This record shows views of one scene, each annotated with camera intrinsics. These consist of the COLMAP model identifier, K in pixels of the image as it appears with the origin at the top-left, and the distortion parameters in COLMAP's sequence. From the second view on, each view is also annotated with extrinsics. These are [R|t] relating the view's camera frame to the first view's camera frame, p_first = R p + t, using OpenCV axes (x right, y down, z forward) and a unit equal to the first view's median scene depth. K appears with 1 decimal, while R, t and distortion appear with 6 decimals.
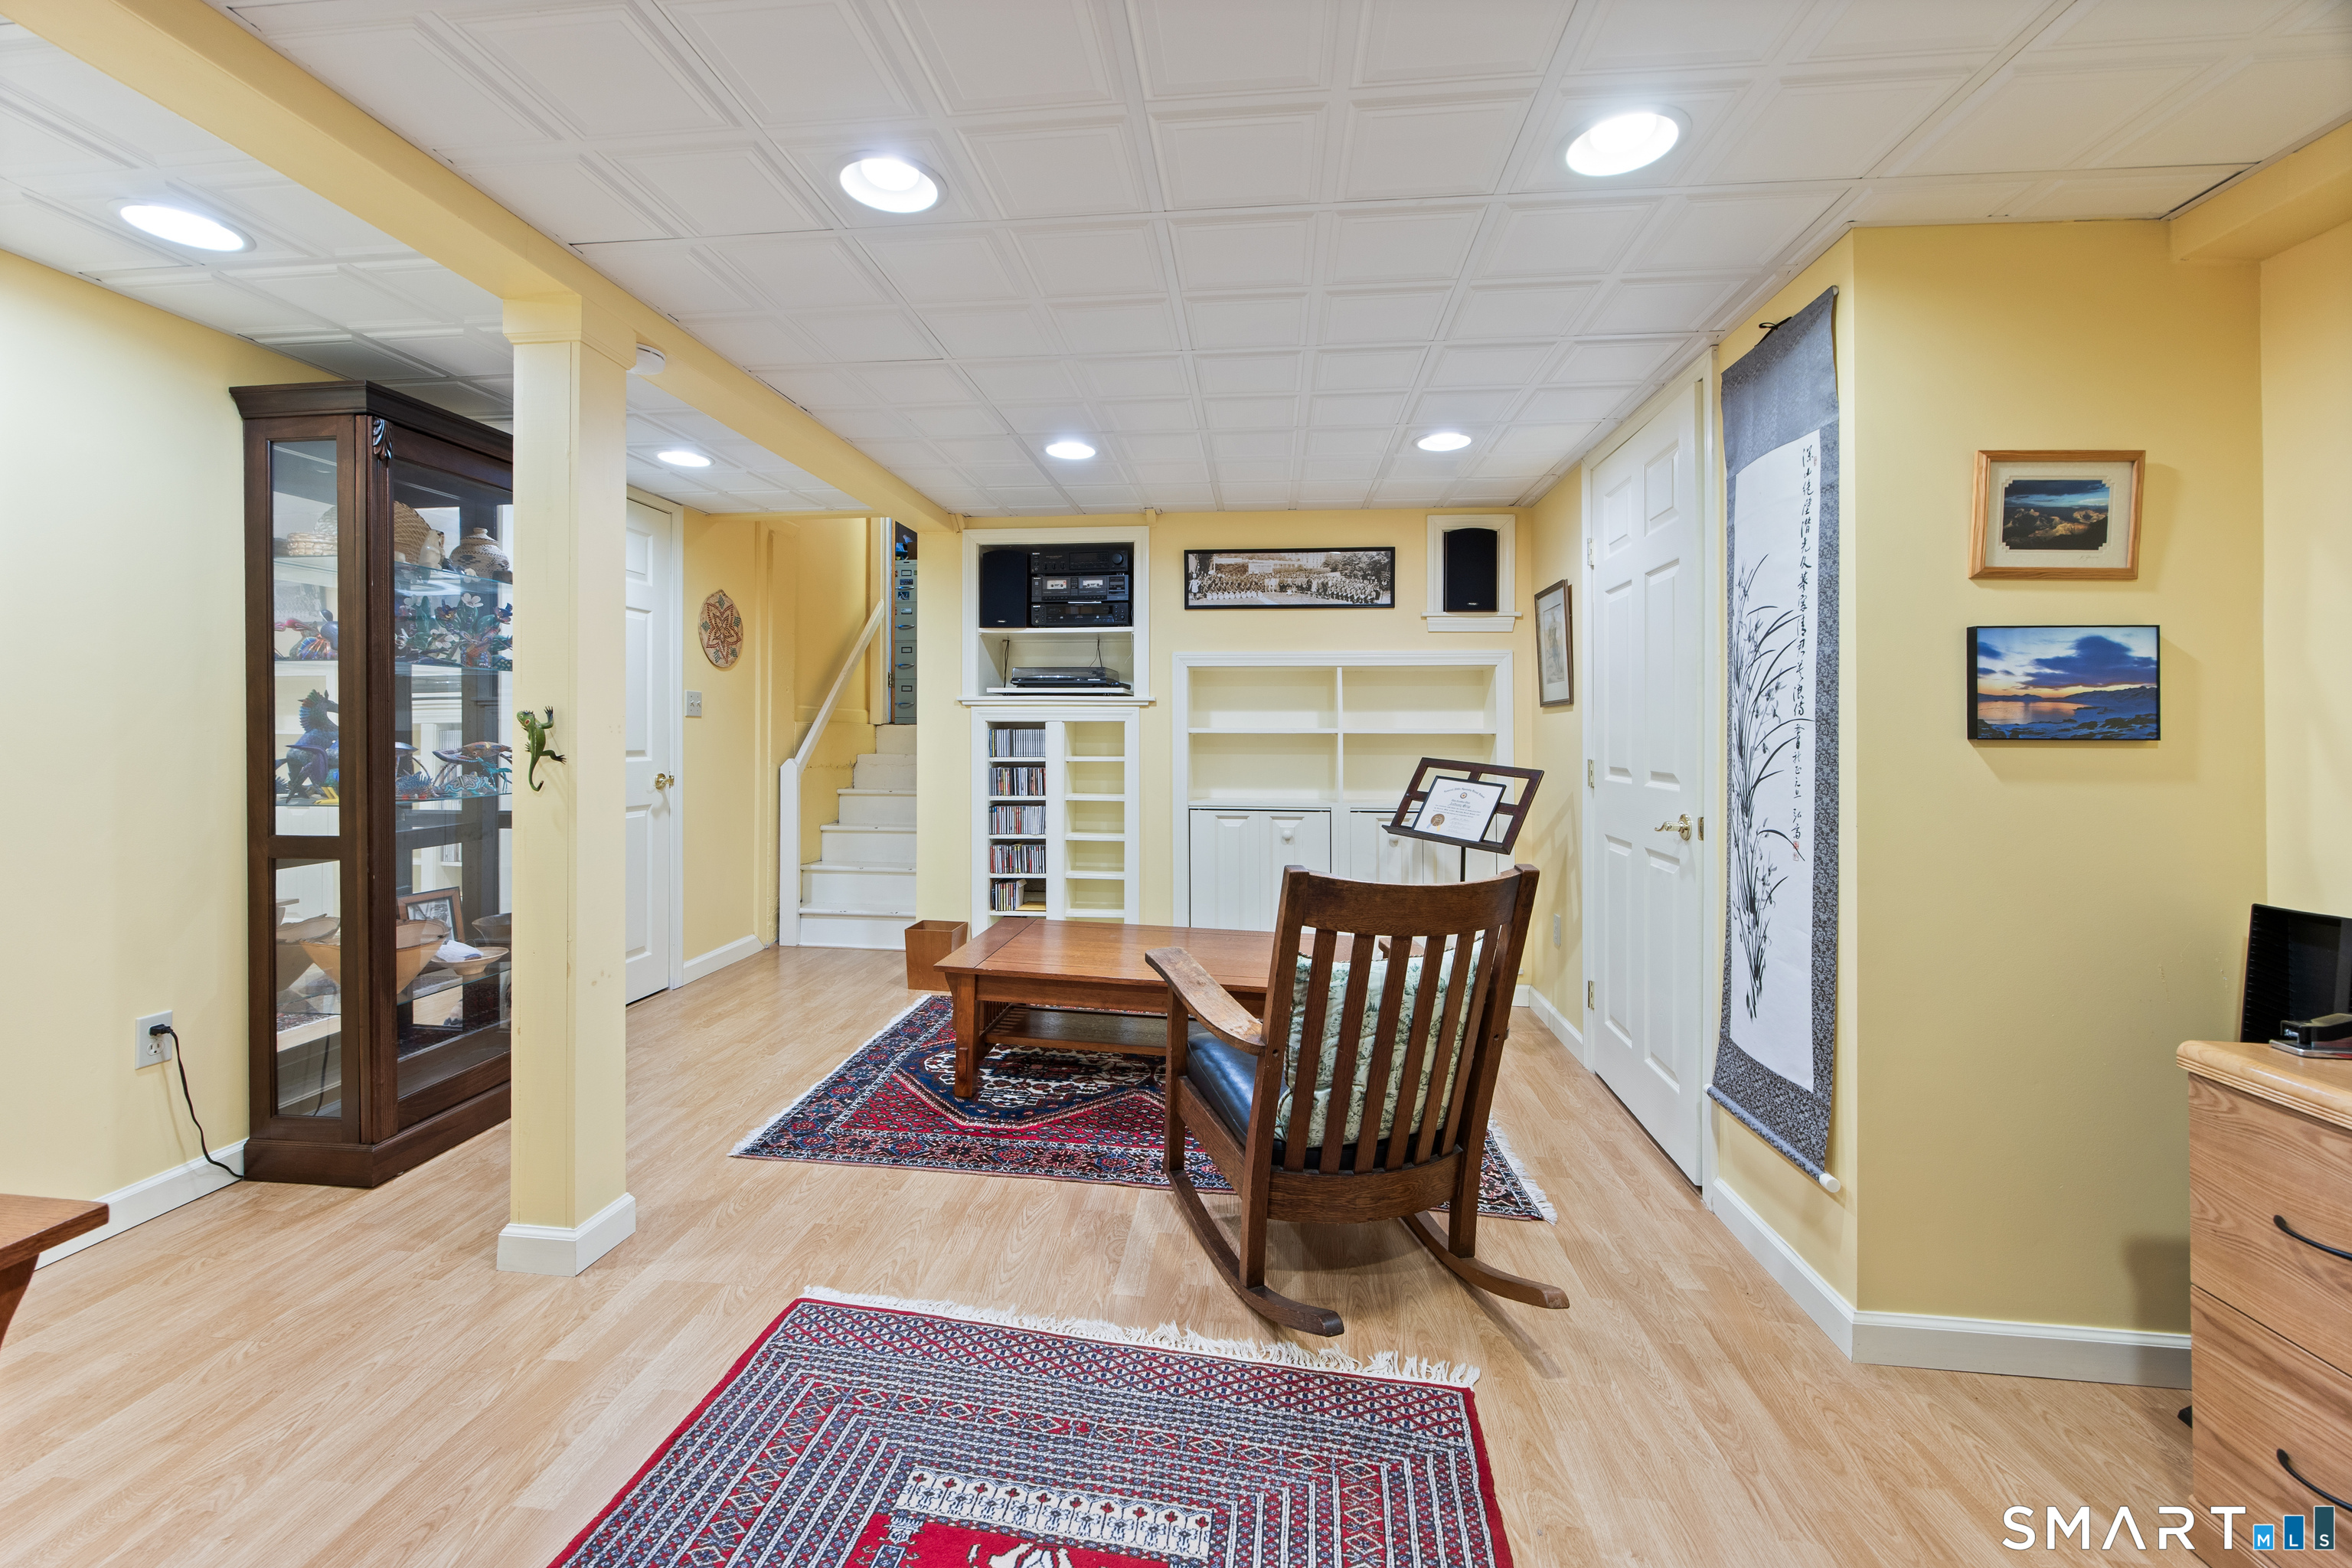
lens RADIAL K [[936.0, 0, 1163.9], [0, 936.0, 733.0], [0, 0, 1]] dist [-0.002119, 0.000740]
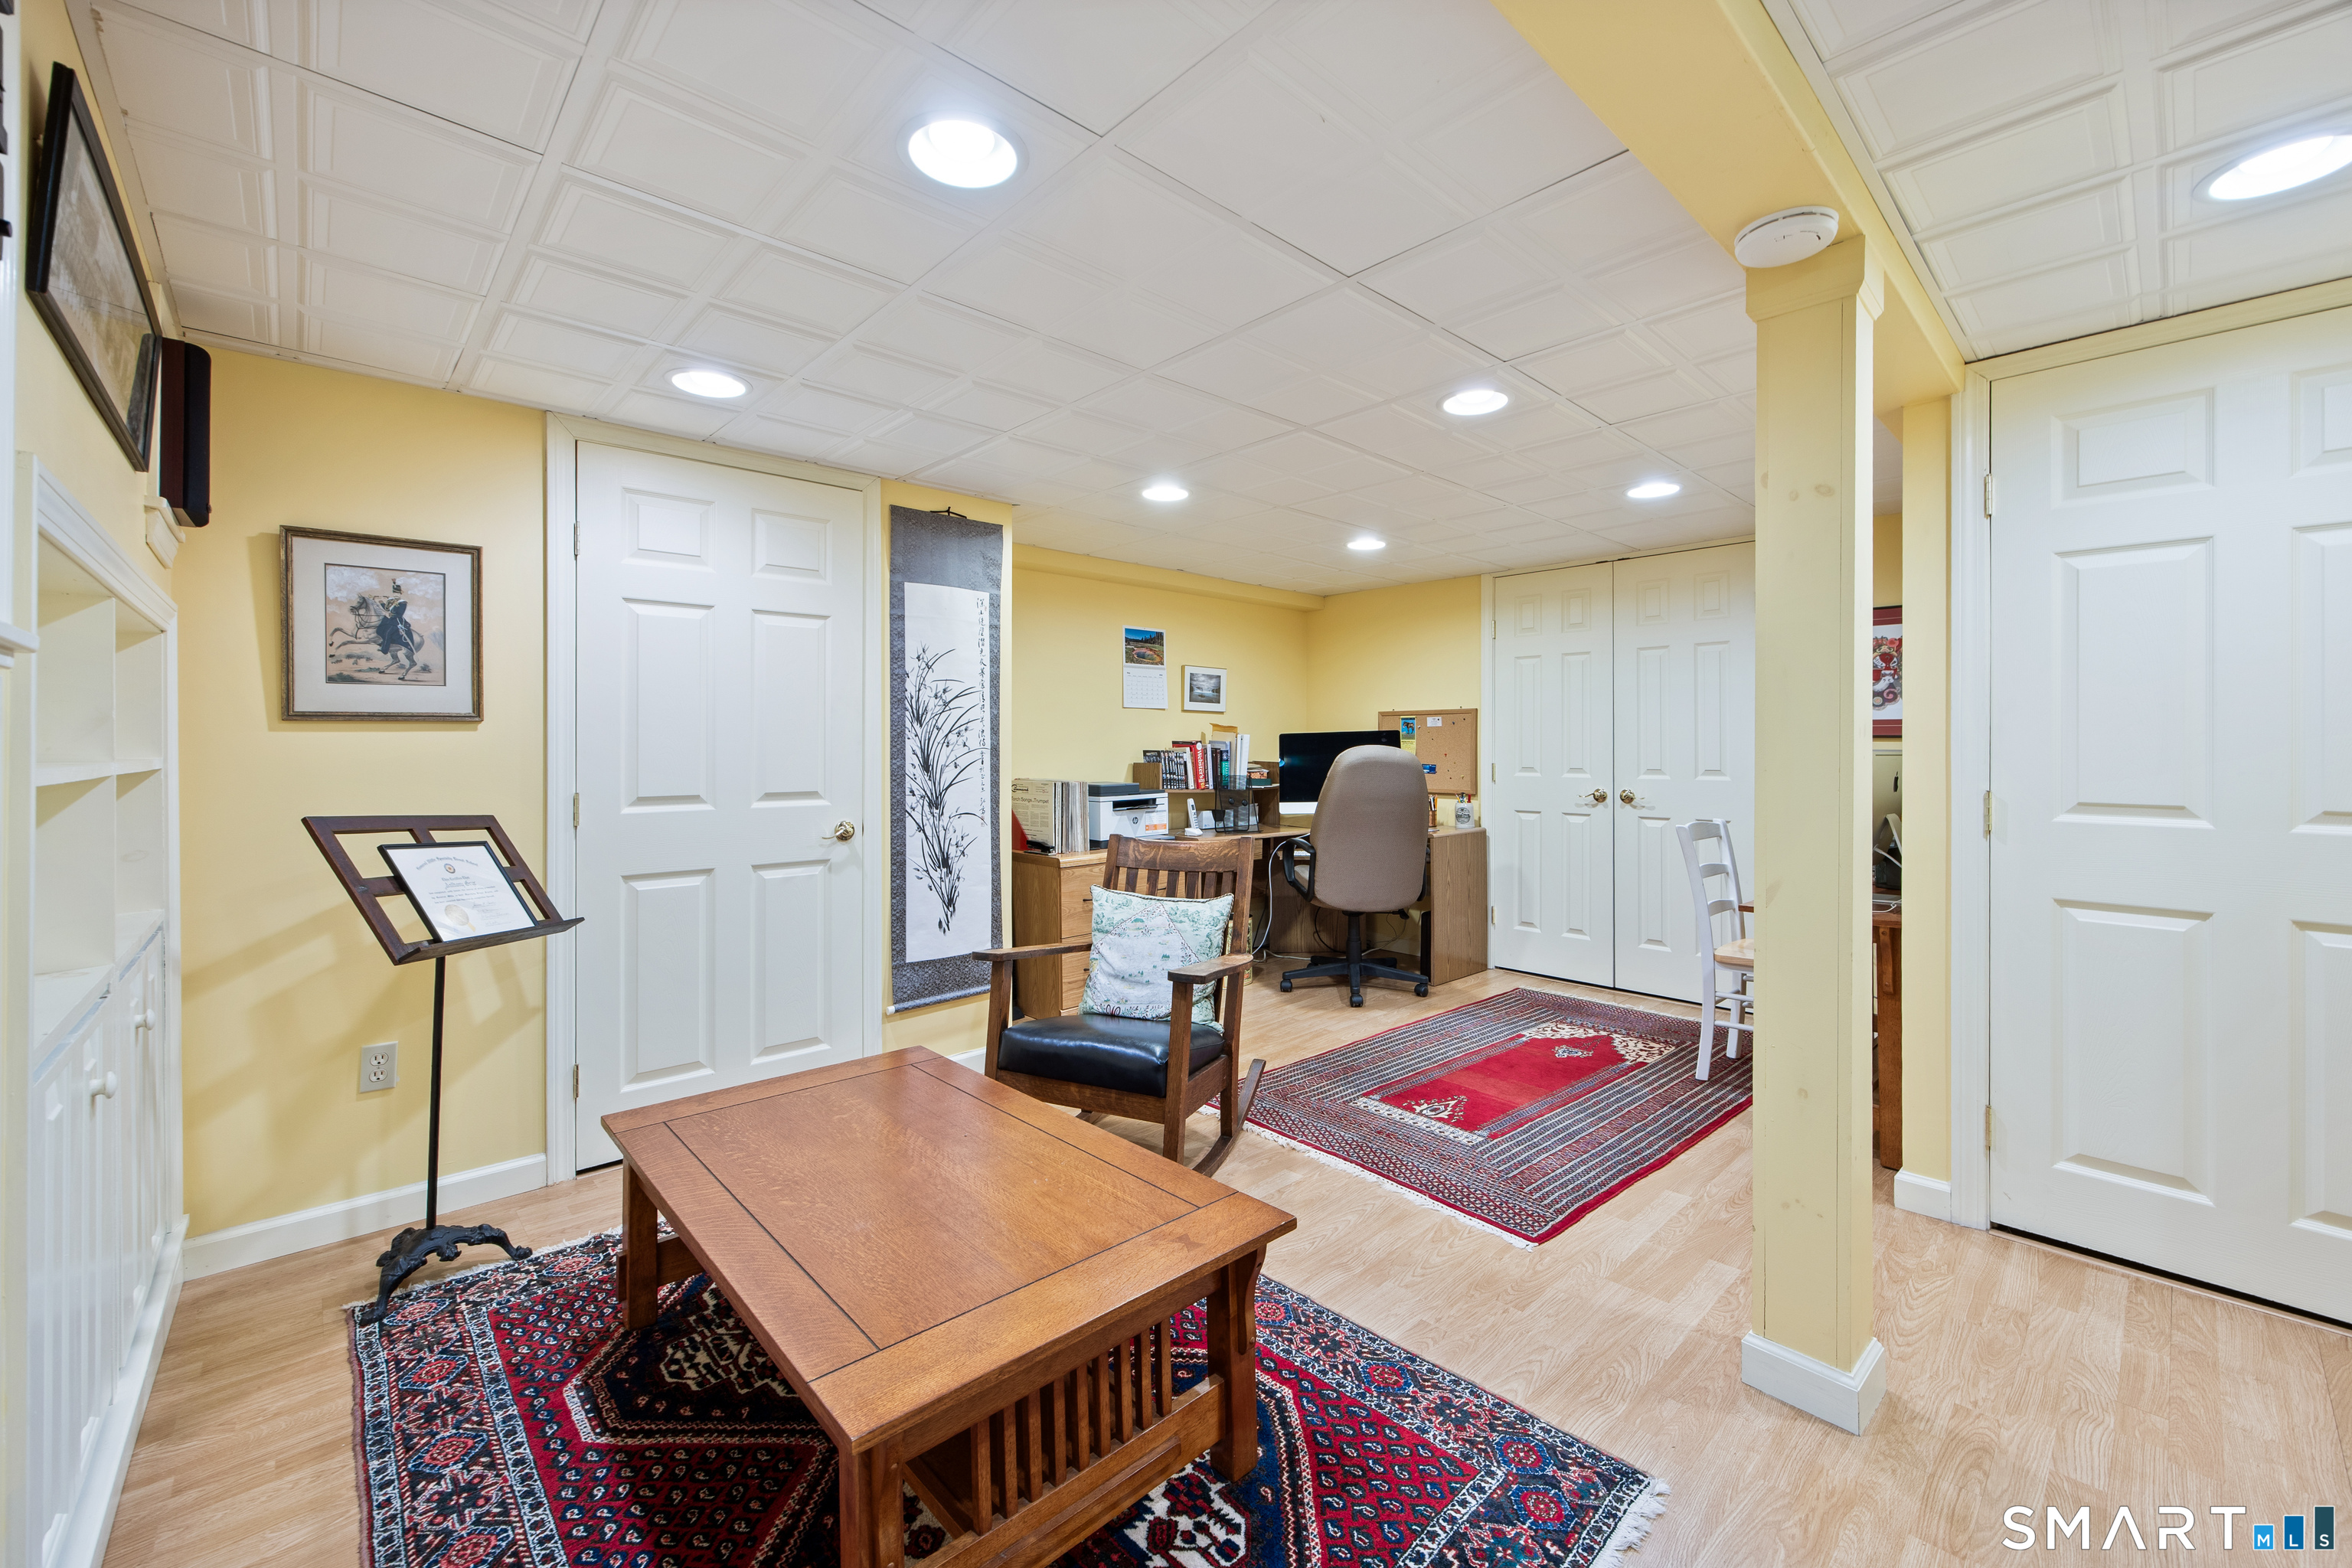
lens RADIAL K [[936.0, 0, 1196.0], [0, 936.0, 745.9], [0, 0, 1]] dist [-0.002119, 0.000740]
pose [[-0.768501, -0.001348, 0.639847, -0.810816], [-0.000056, 0.999998, 0.002040, -0.023564], [-0.639848, 0.001532, -0.768500, 2.170804]]
